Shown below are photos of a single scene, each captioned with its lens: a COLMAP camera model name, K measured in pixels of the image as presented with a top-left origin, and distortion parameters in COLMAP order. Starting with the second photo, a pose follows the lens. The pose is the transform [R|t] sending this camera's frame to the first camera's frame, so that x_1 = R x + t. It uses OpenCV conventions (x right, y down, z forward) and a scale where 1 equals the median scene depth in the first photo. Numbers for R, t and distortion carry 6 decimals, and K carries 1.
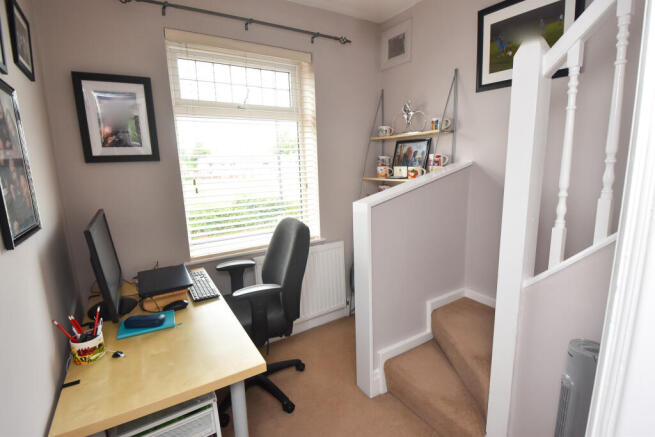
lens RADIAL K [[317.6, 0, 327.5], [0, 317.6, 218.5], [0, 0, 1]] dist [0.001754, -0.020724]
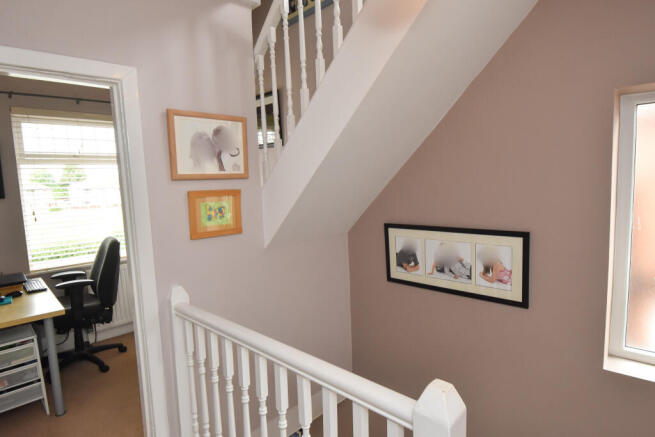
lens RADIAL K [[361.7, 0, 327.5], [0, 361.7, 218.5], [0, 0, 1]] dist [-0.039859, -0.000155]
pose [[0.968792, -0.031180, 0.245905, 0.428864], [0.053493, 0.994979, -0.084585, 0.101834], [-0.242033, 0.095099, 0.965596, -0.750372]]
